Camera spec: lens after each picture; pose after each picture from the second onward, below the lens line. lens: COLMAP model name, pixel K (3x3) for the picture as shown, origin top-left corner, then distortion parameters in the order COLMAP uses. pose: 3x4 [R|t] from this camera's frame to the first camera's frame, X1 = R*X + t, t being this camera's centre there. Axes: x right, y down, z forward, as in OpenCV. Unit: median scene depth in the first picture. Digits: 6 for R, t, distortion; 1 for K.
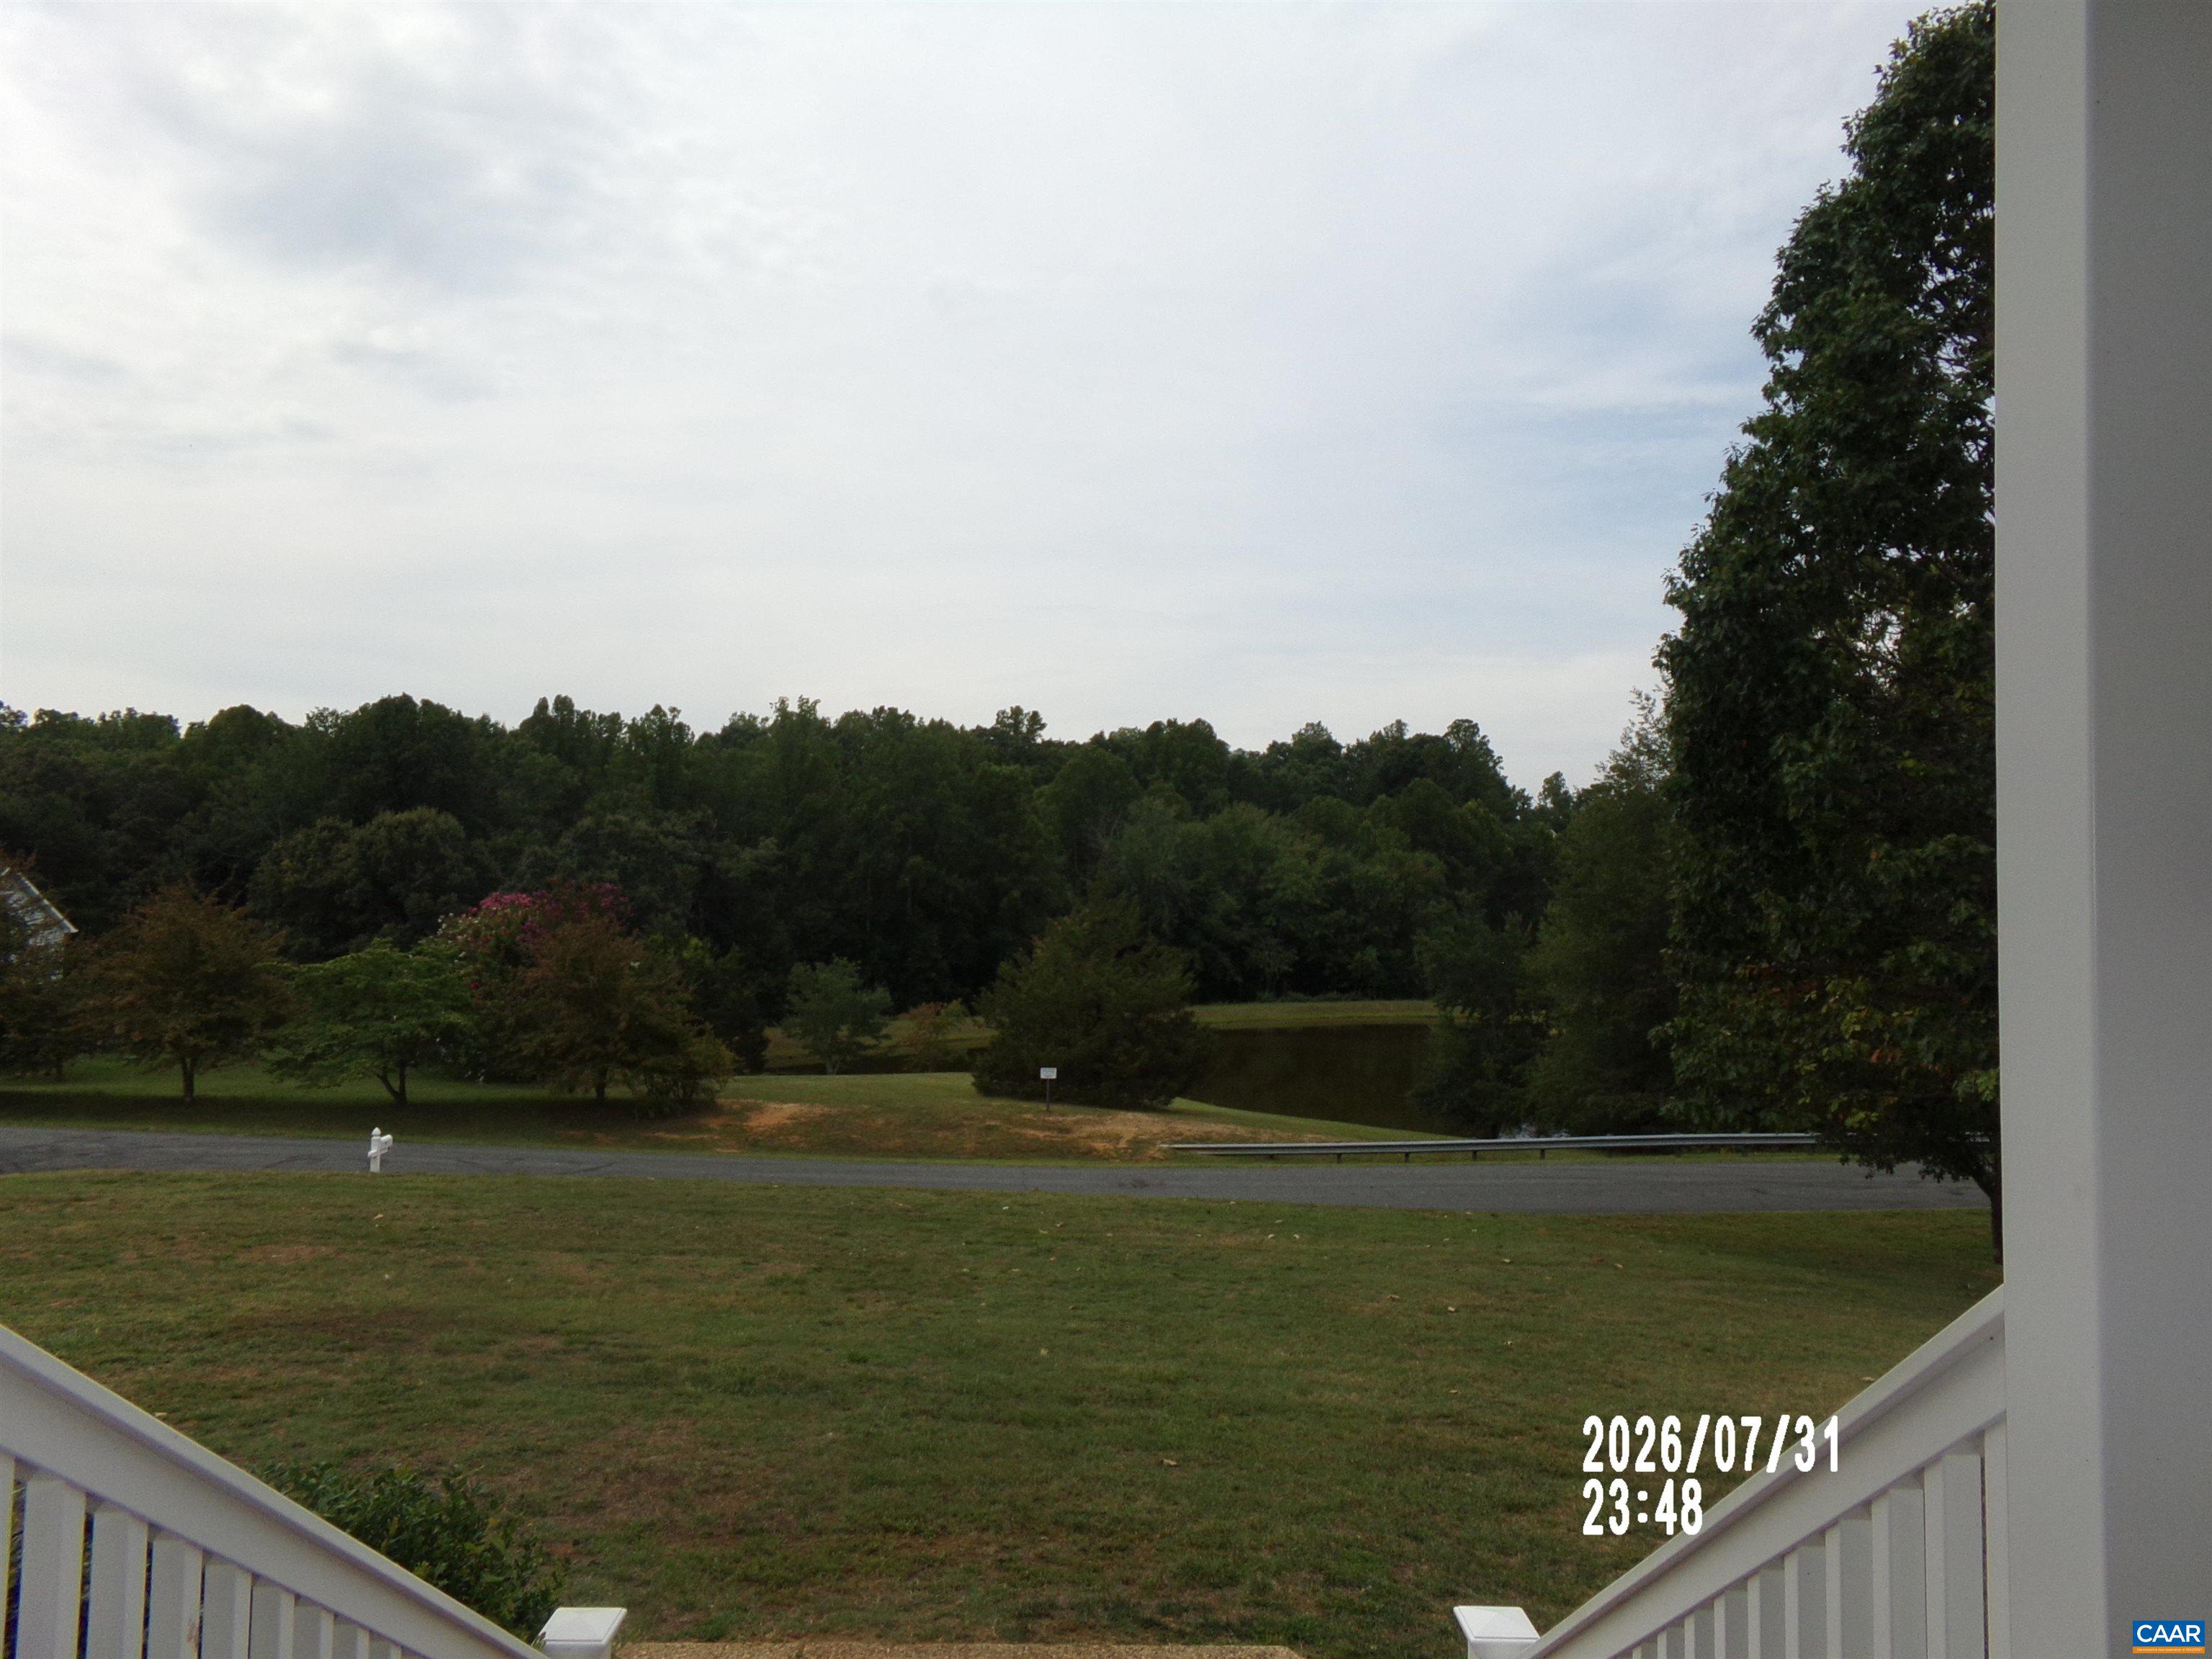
lens RADIAL K [[1537.0, 0, 1111.7], [0, 1537.0, 822.6], [0, 0, 1]] dist [-0.034102, 0.033917]
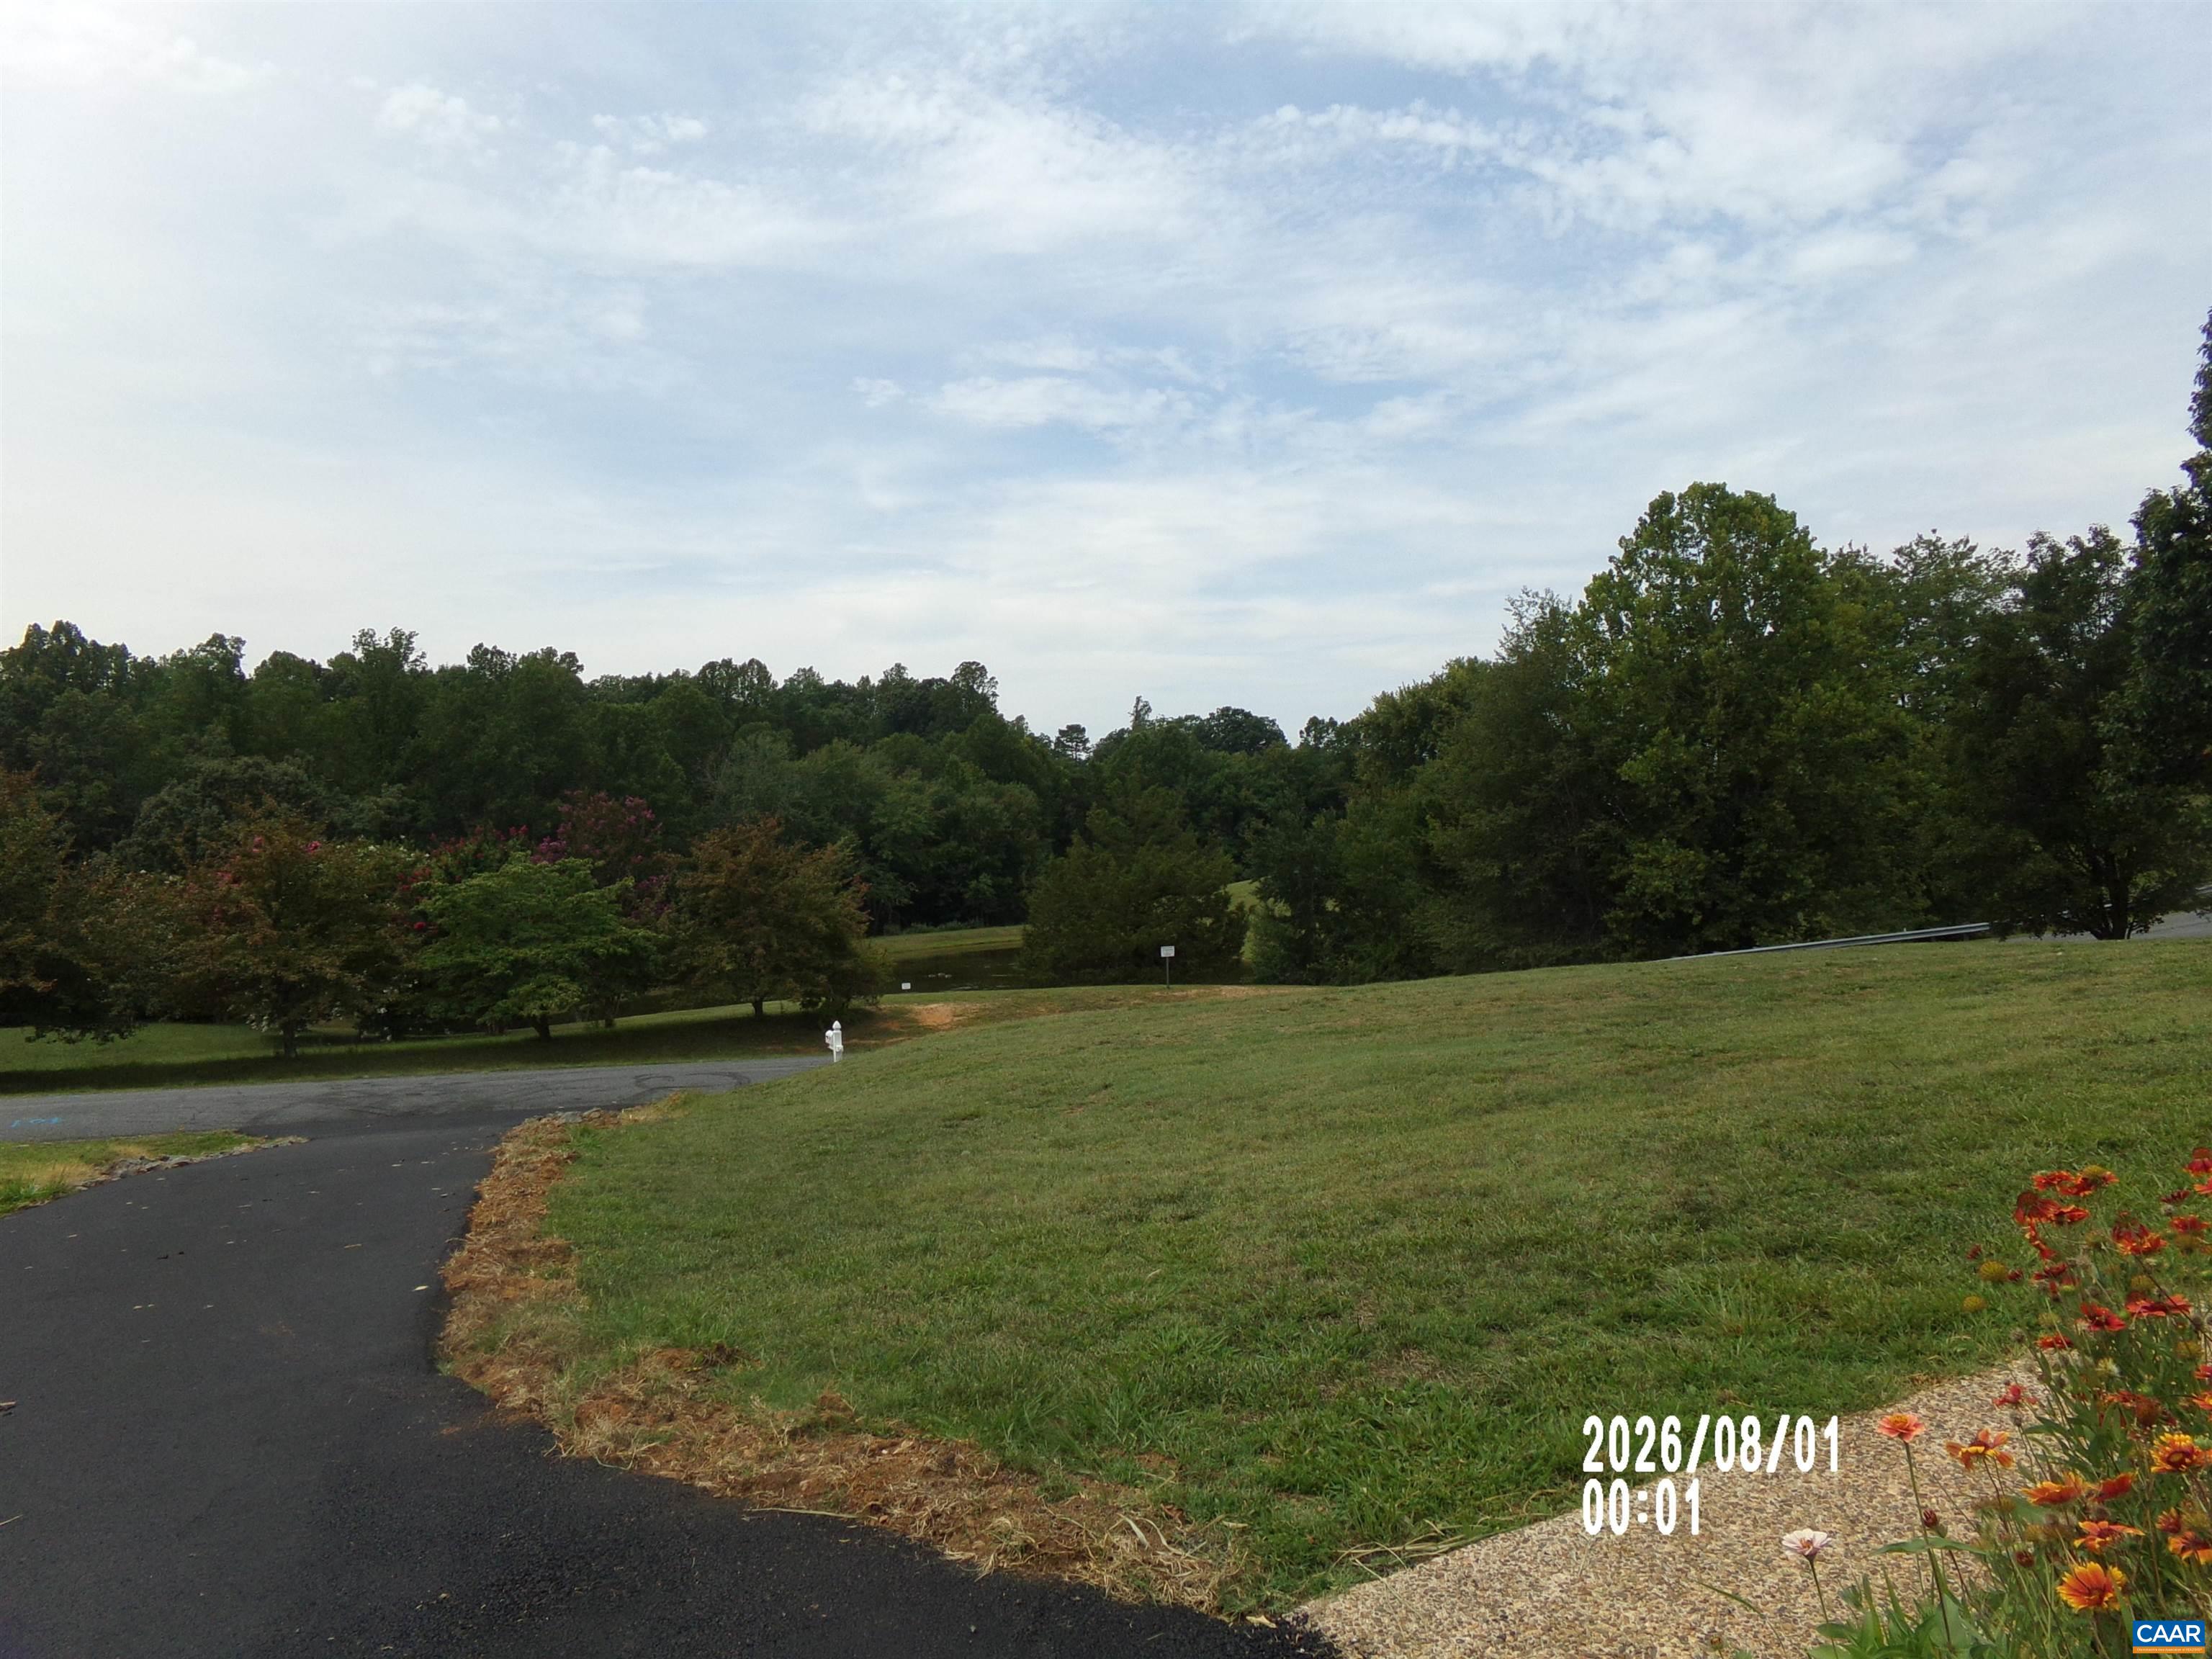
lens RADIAL K [[1537.3, 0, 1096.7], [0, 1537.3, 848.0], [0, 0, 1]] dist [-0.121918, 0.230968]
pose [[0.918647, -0.048137, 0.392136, -0.163983], [0.030555, 0.998233, 0.050960, 0.012411], [-0.393896, -0.034832, 0.918495, 0.024319]]
